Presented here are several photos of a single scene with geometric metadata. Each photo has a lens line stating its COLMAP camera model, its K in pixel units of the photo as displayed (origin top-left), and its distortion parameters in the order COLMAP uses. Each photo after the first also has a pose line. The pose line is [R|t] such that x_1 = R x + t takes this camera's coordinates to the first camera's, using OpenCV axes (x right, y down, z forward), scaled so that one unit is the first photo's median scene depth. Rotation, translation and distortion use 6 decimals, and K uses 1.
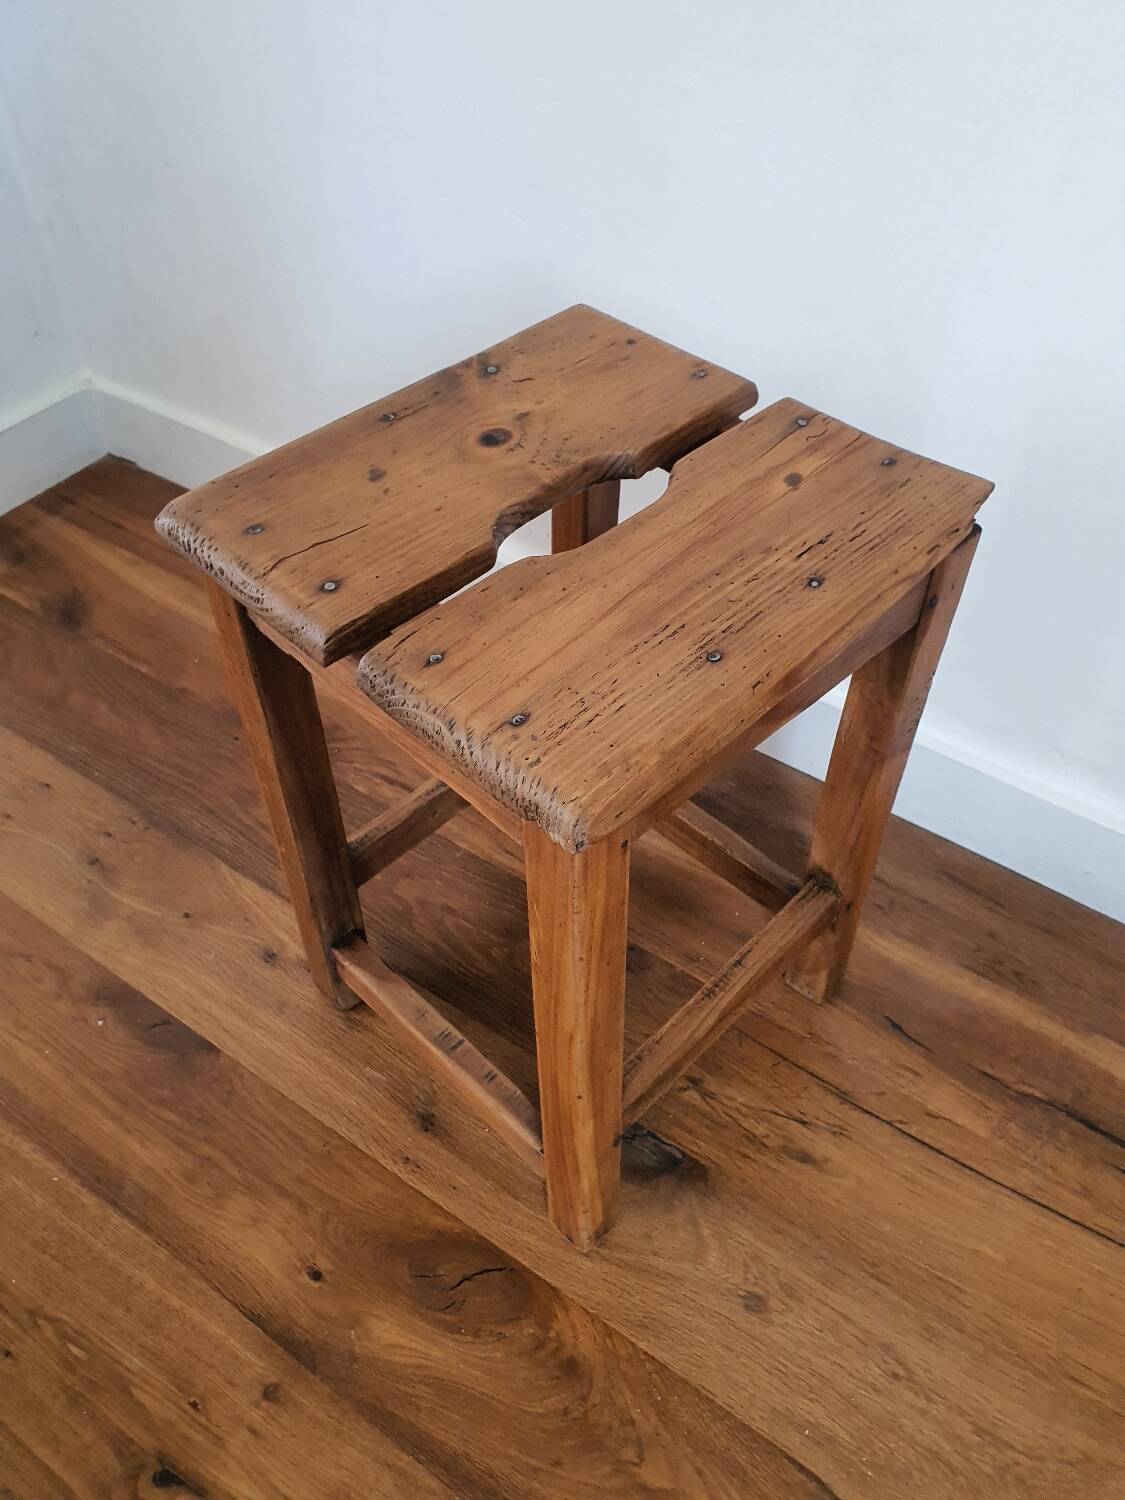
lens RADIAL K [[1160.8, 0, 583.9], [0, 1160.8, 770.4], [0, 0, 1]] dist [0.018394, -0.000315]
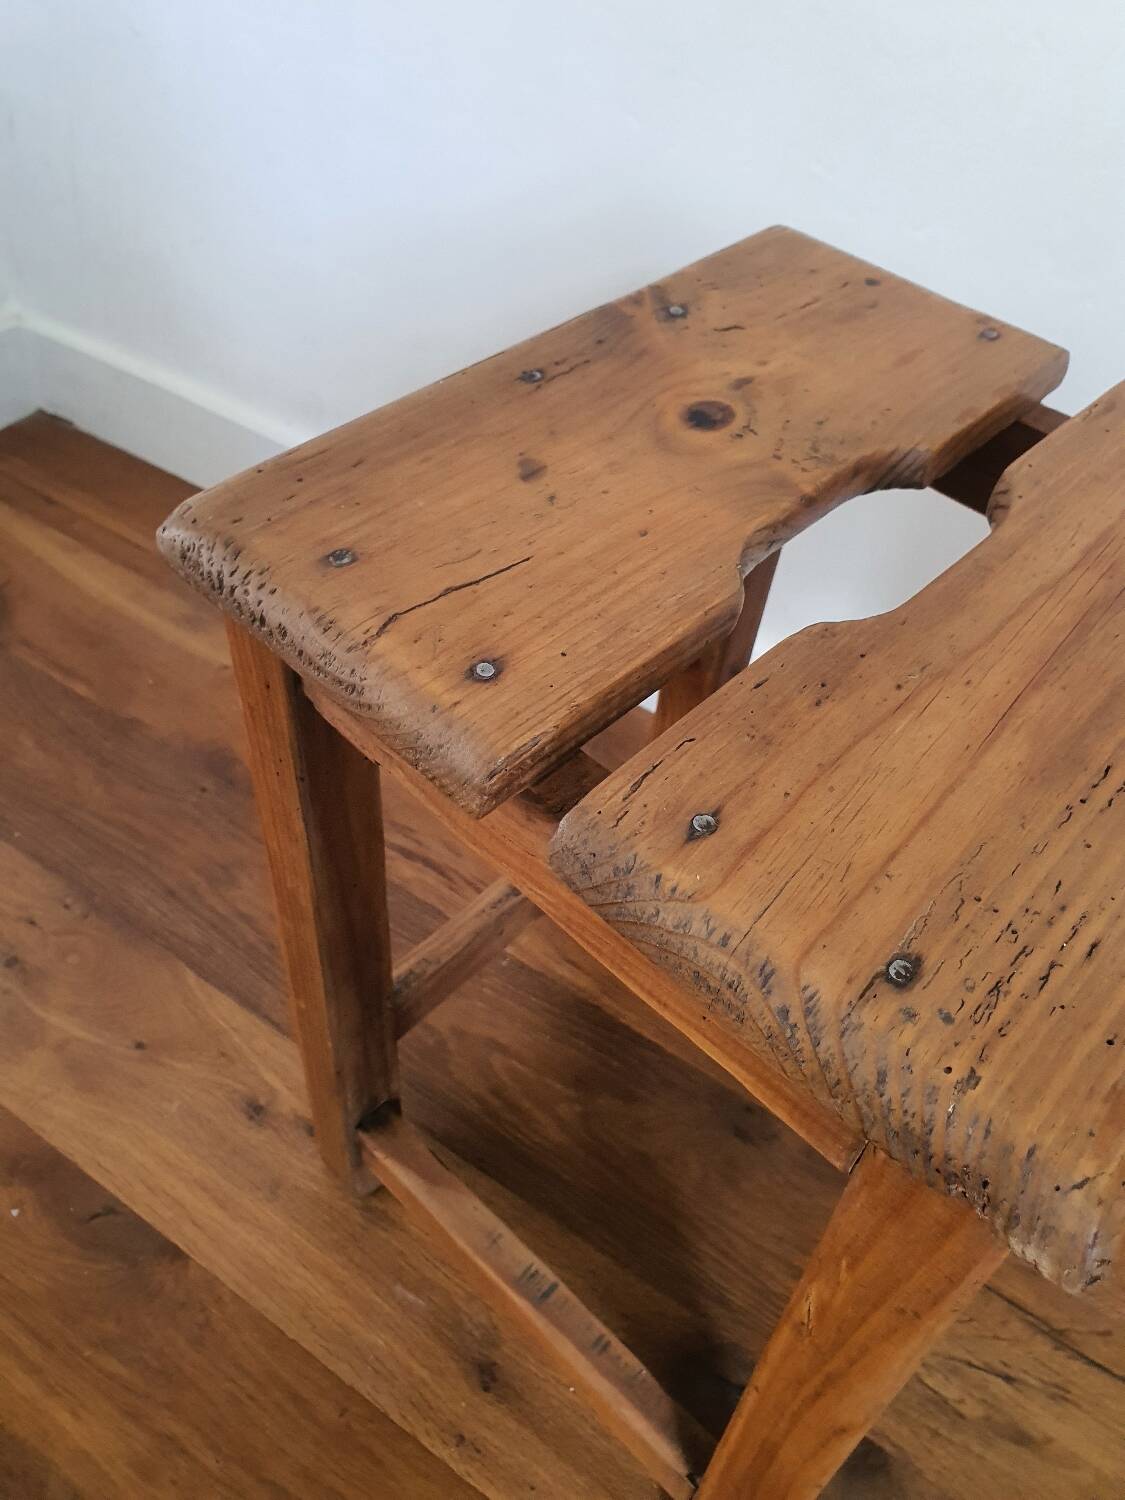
lens RADIAL K [[1160.8, 0, 562.2], [0, 1160.8, 747.5], [0, 0, 1]] dist [0.018394, -0.000315]
pose [[0.998108, 0.029534, 0.053920, -0.175901], [-0.029523, 0.999564, -0.000992, -0.101723], [-0.053925, -0.000601, 0.998545, 0.368354]]
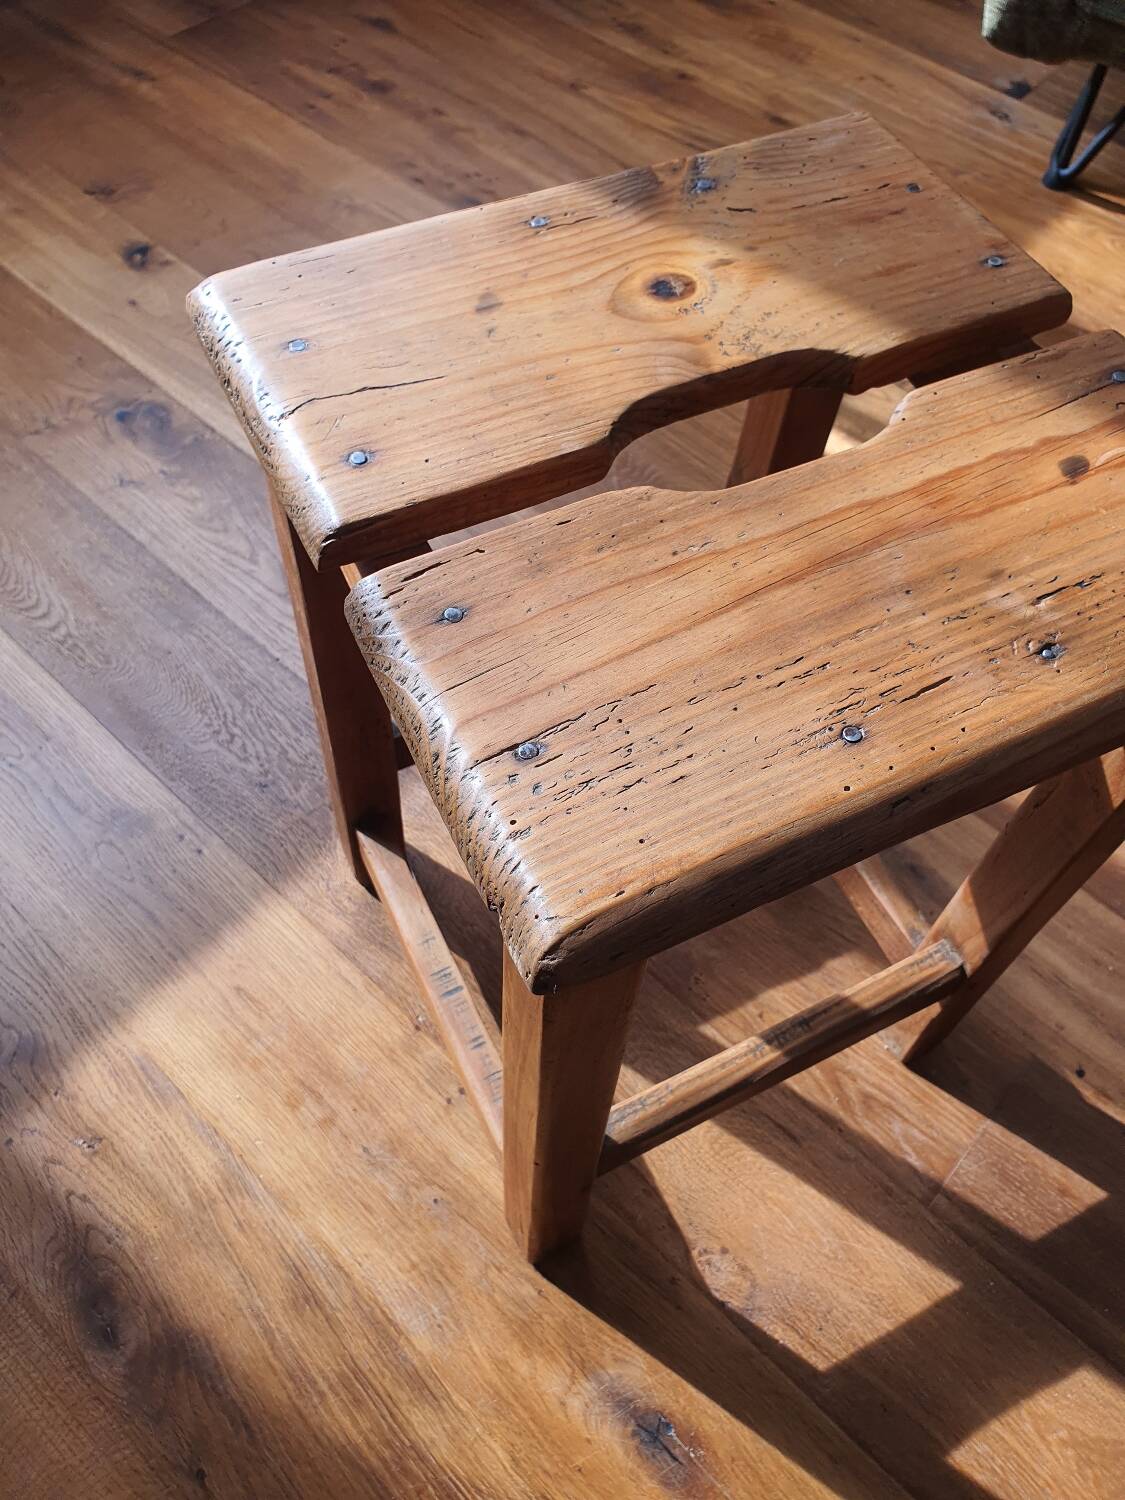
lens RADIAL K [[1160.8, 0, 572.8], [0, 1160.8, 749.3], [0, 0, 1]] dist [0.018394, -0.000315]
pose [[0.945568, 0.296640, -0.133815, 0.042668], [-0.272278, 0.946370, 0.173922, -0.124800], [0.178230, -0.128020, 0.975625, 0.261906]]
